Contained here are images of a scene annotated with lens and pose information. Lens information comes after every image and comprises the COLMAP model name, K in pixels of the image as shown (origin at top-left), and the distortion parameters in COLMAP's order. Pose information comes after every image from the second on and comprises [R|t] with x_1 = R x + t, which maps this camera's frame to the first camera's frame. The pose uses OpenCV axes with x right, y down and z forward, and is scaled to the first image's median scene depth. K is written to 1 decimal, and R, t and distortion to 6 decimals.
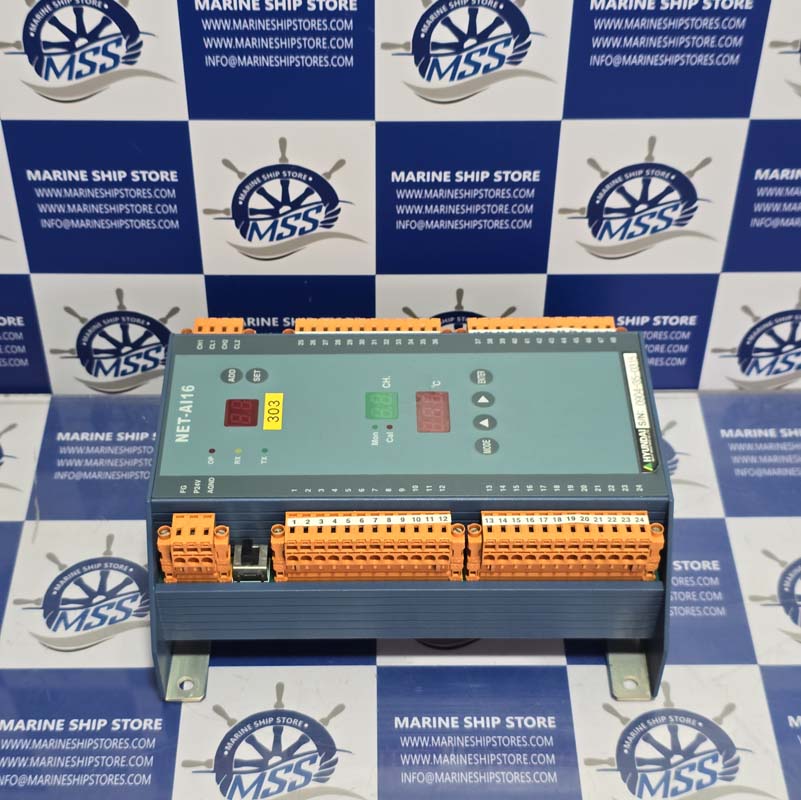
lens RADIAL K [[1452.5, 0, 371.9], [0, 1452.5, 418.6], [0, 0, 1]] dist [0.176497, -0.770350]
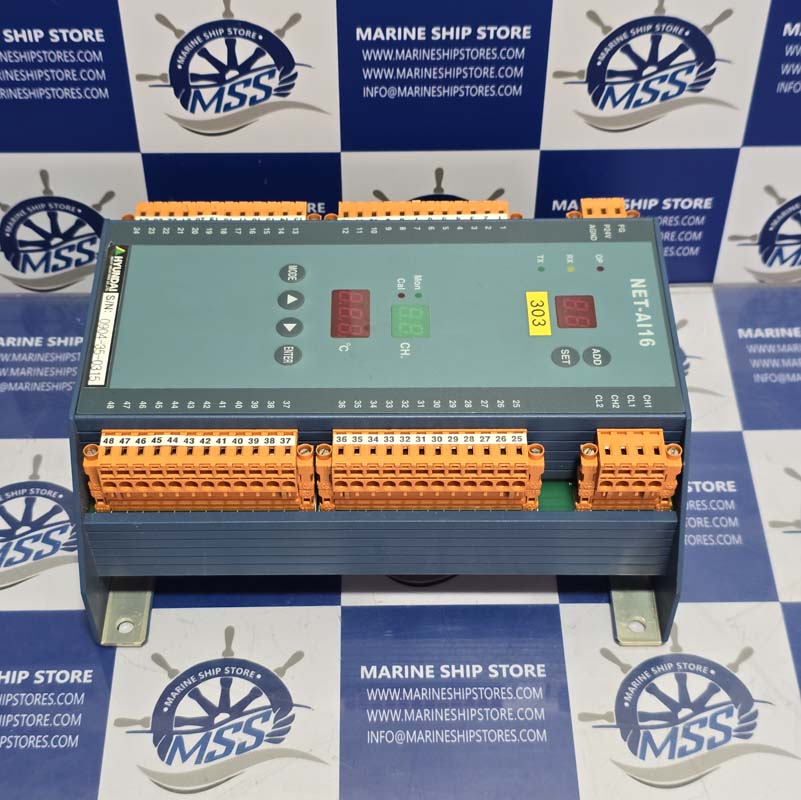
lens RADIAL K [[1452.5, 0, 371.9], [0, 1452.5, 418.6], [0, 0, 1]] dist [0.176497, -0.770350]
pose [[0.999977, -0.006232, -0.002526, 0.023298], [0.006407, 0.997032, 0.076720, -0.008316], [0.002040, -0.076734, 0.997049, 0.134018]]
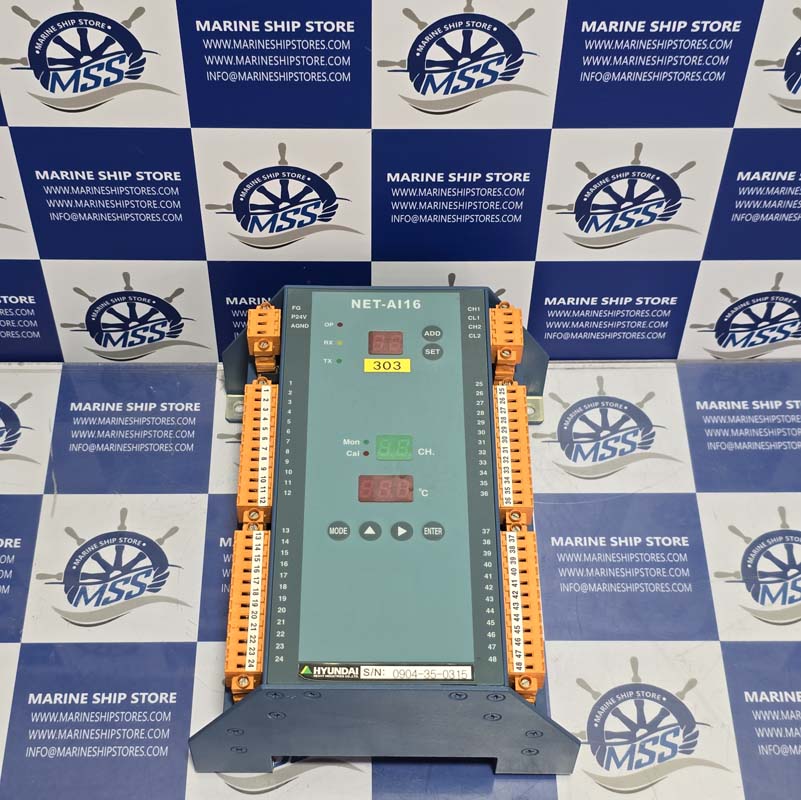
lens RADIAL K [[1452.5, 0, 371.9], [0, 1452.5, 418.6], [0, 0, 1]] dist [0.176497, -0.770350]
pose [[0.999987, 0.002307, 0.004448, -0.001549], [-0.002975, 0.987647, 0.156668, -0.158311], [-0.004032, -0.156679, 0.987641, -0.051488]]
